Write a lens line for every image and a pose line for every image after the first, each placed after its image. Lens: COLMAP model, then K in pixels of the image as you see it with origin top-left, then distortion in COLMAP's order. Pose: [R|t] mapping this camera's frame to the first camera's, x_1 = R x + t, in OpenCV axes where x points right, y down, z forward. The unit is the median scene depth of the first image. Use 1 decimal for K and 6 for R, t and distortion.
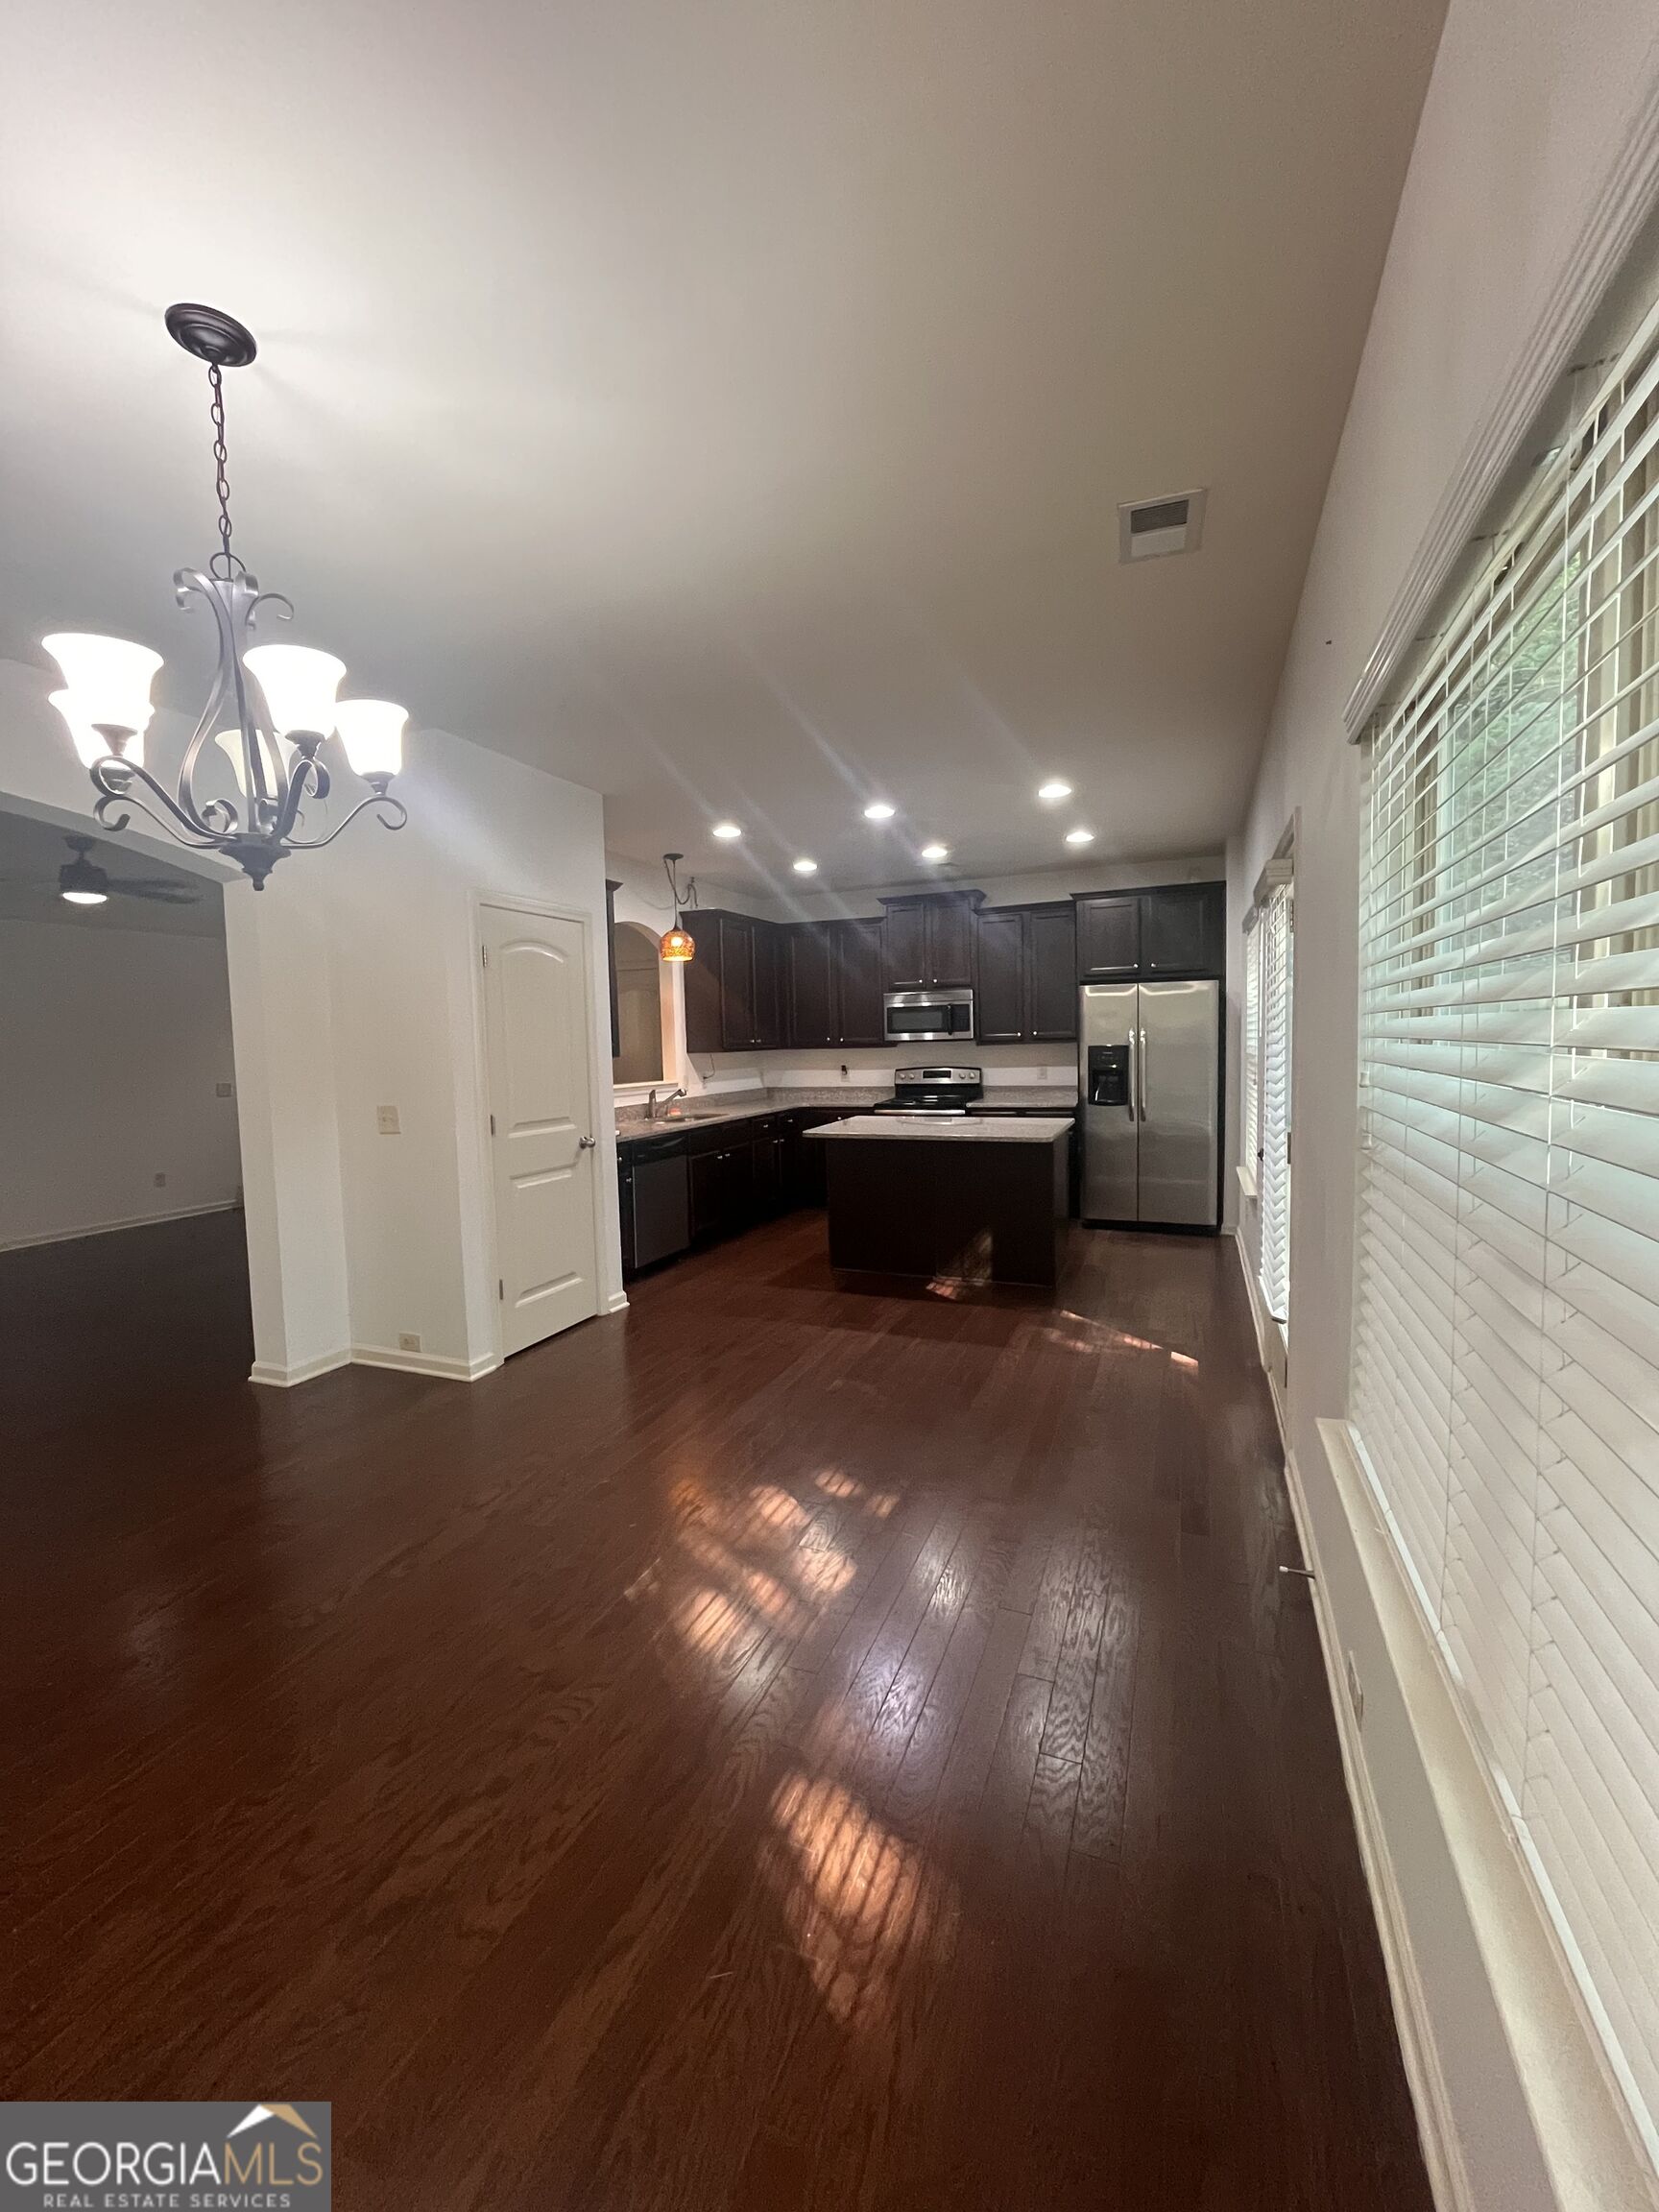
lens RADIAL K [[894.4, 0, 830.7], [0, 894.4, 1104.2], [0, 0, 1]] dist [0.000335, -0.001796]
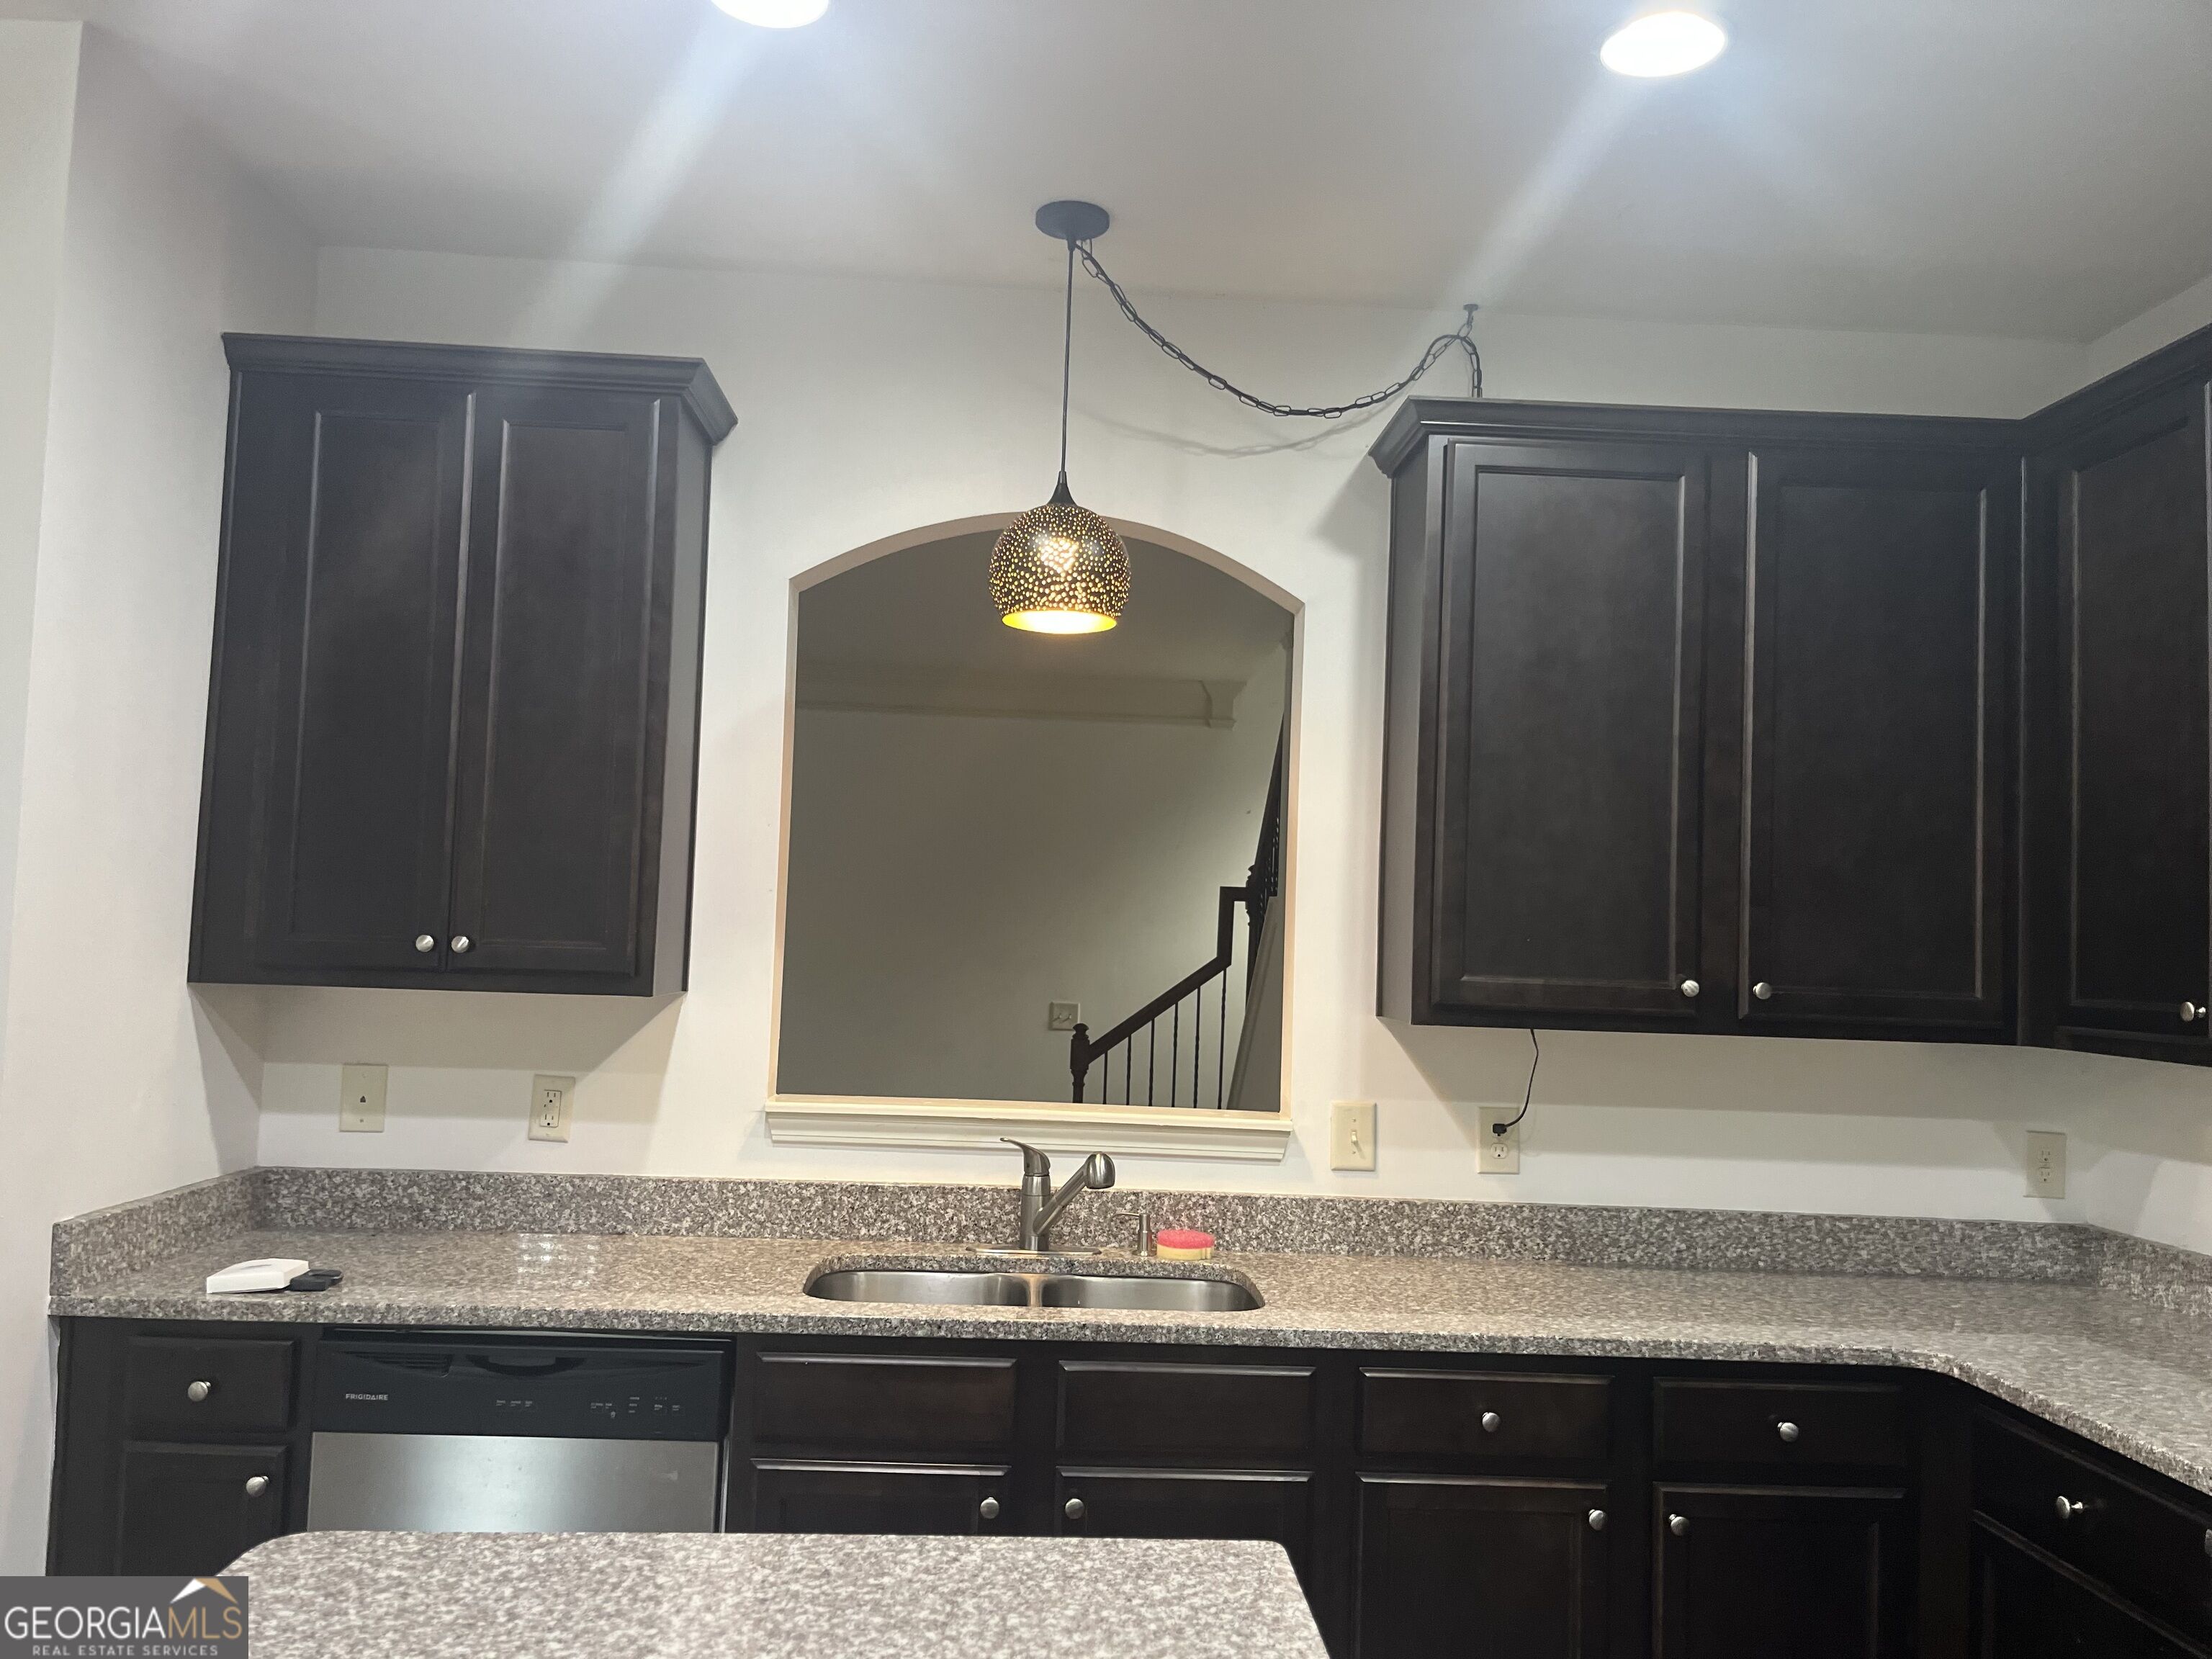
lens RADIAL K [[1681.6, 0, 1090.3], [0, 1681.6, 853.4], [0, 0, 1]] dist [0.063135, -0.085244]
pose [[0.403976, -0.005883, -0.914751, 0.251952], [-0.111580, 0.992196, -0.055658, -0.073129], [0.907939, 0.124553, 0.400167, 0.813564]]
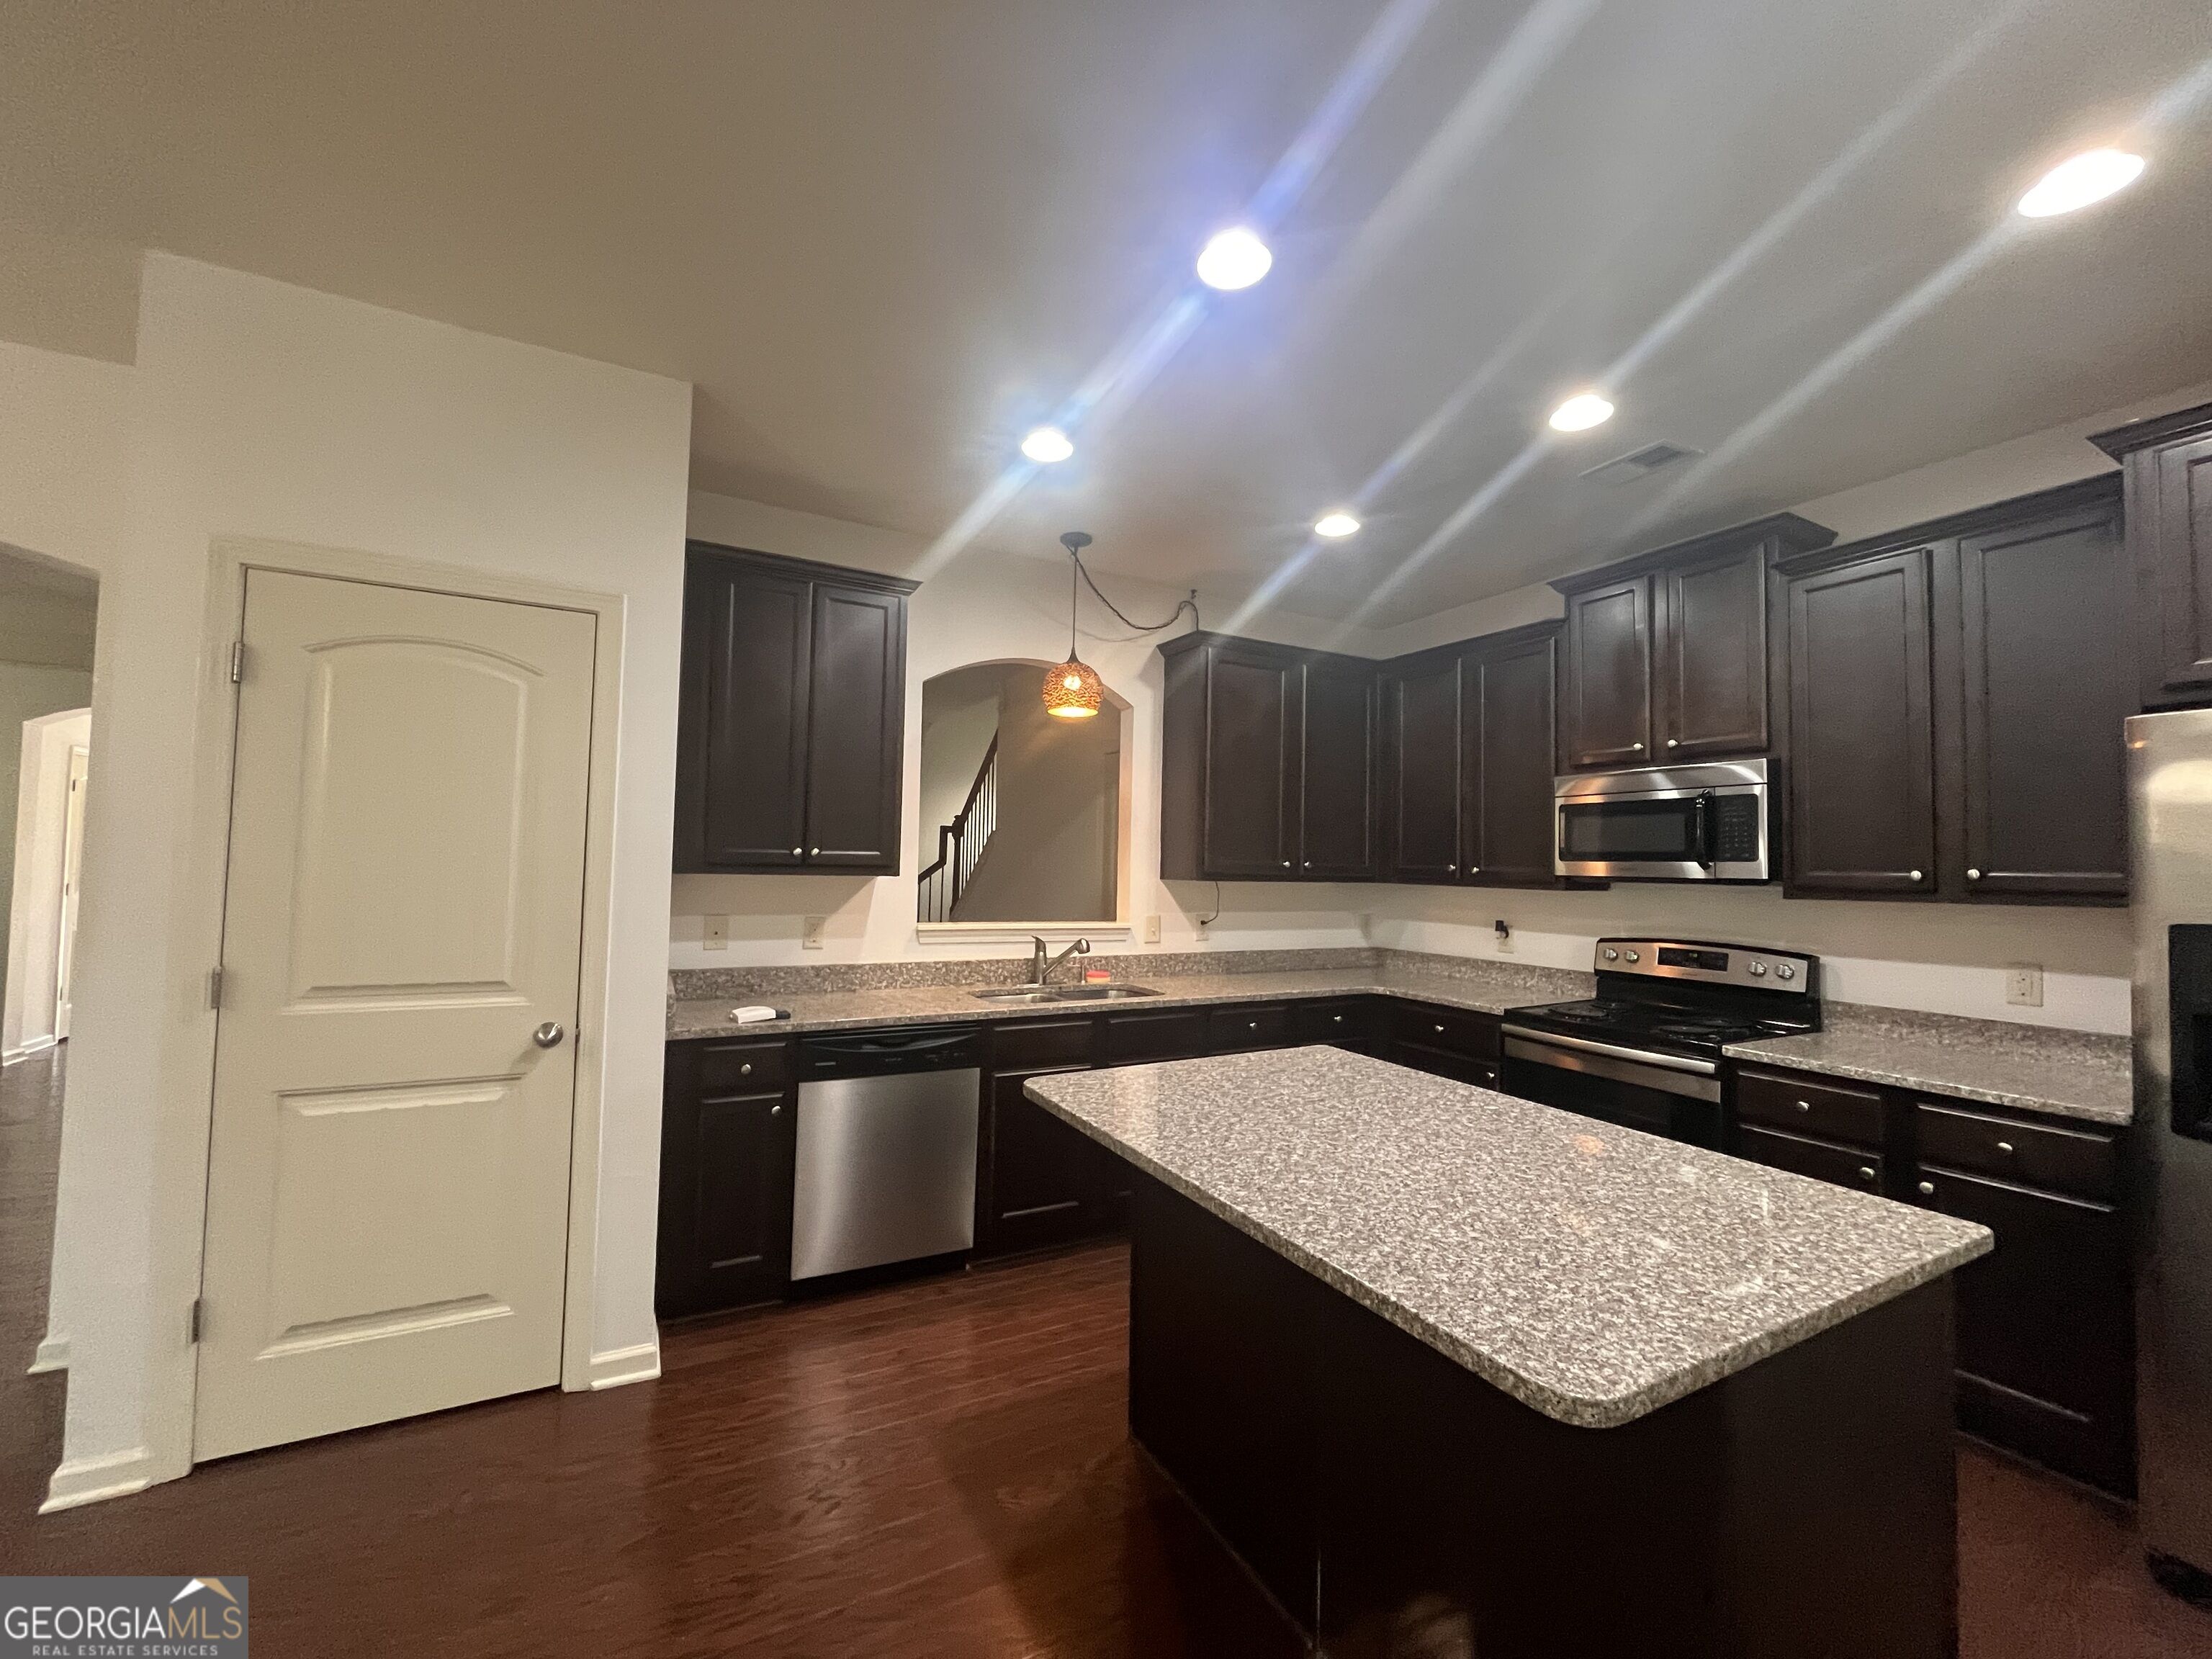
lens RADIAL K [[894.4, 0, 1109.9], [0, 894.4, 829.1], [0, 0, 1]] dist [0.000335, -0.001796]
pose [[0.770692, 0.016385, -0.636997, 0.210177], [-0.087105, 0.992994, -0.079845, -0.043388], [0.631226, 0.117022, 0.766720, 0.571883]]
